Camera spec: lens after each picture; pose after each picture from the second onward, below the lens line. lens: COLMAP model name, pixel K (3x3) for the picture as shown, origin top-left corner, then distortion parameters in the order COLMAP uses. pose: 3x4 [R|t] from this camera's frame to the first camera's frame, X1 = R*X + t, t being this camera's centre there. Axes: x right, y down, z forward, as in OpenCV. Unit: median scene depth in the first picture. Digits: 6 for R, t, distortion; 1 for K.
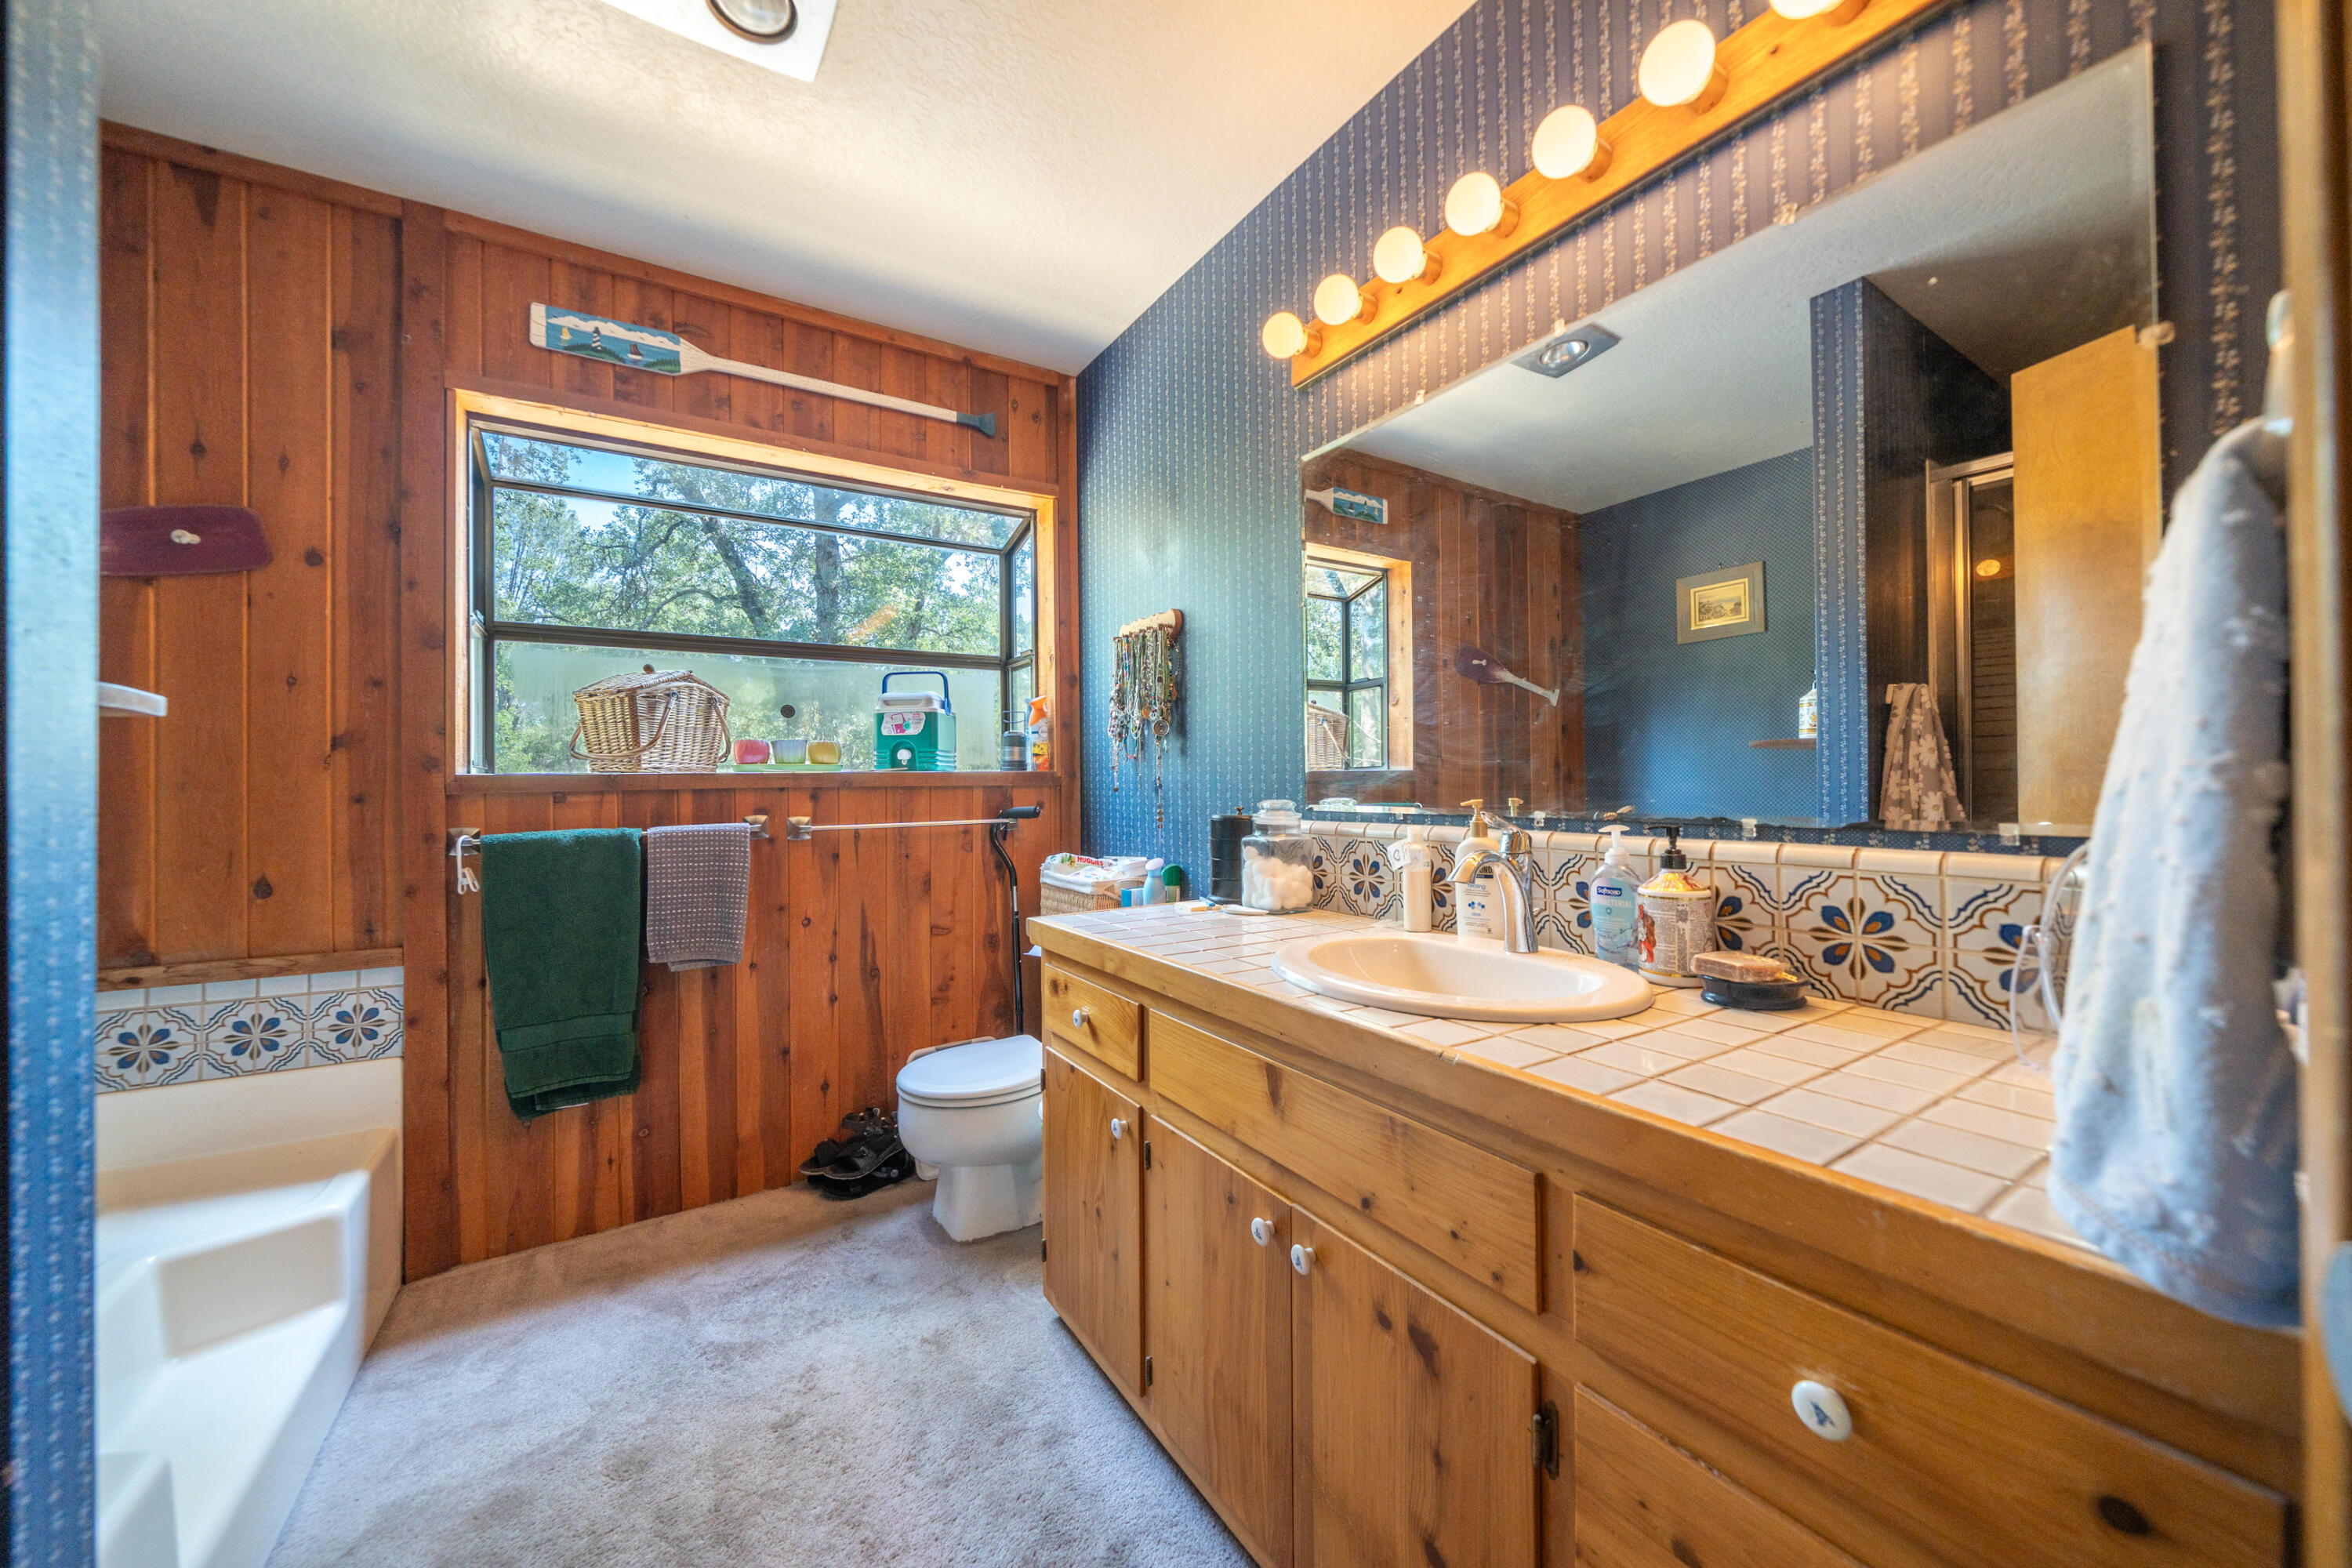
lens RADIAL K [[862.9, 0, 1178.7], [0, 862.9, 781.8], [0, 0, 1]] dist [-0.002113, -0.000151]
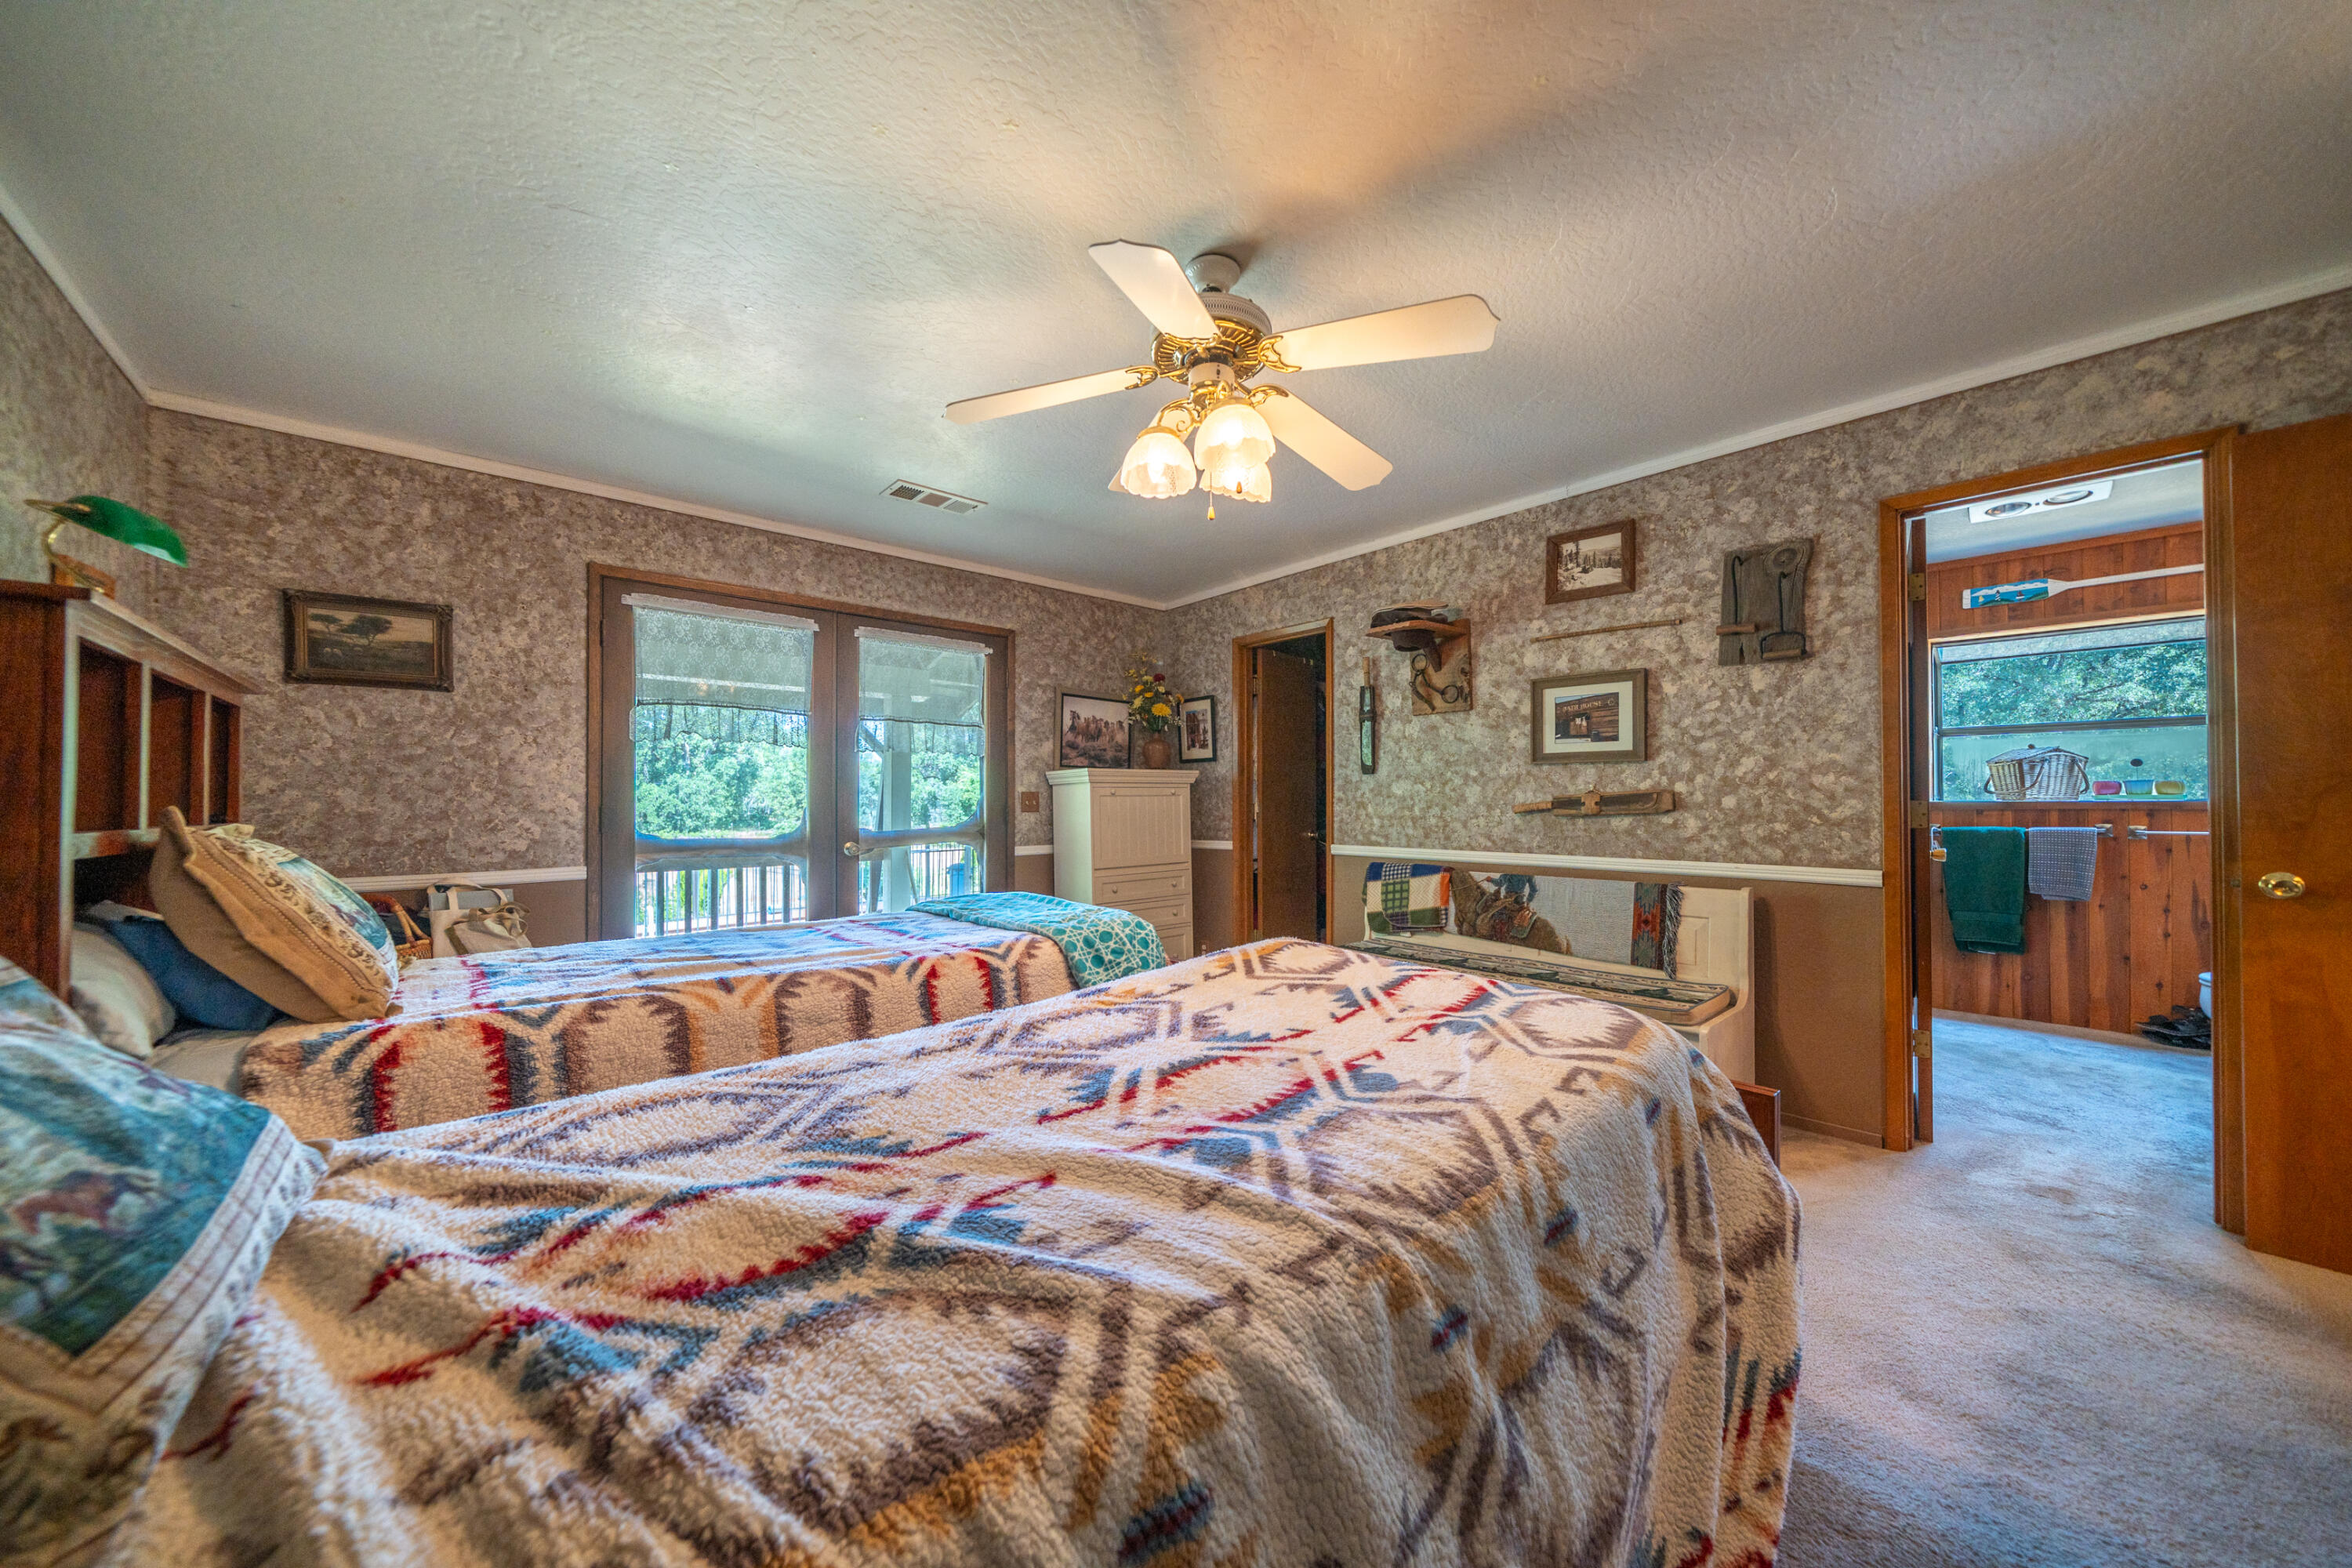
lens RADIAL K [[806.9, 0, 1171.5], [0, 806.9, 795.1], [0, 0, 1]] dist [-0.001467, -0.000078]
pose [[0.177937, -0.006576, -0.984020, 0.860144], [-0.001186, 0.999976, -0.006897, -0.008648], [0.984041, 0.002394, 0.177924, -1.278982]]
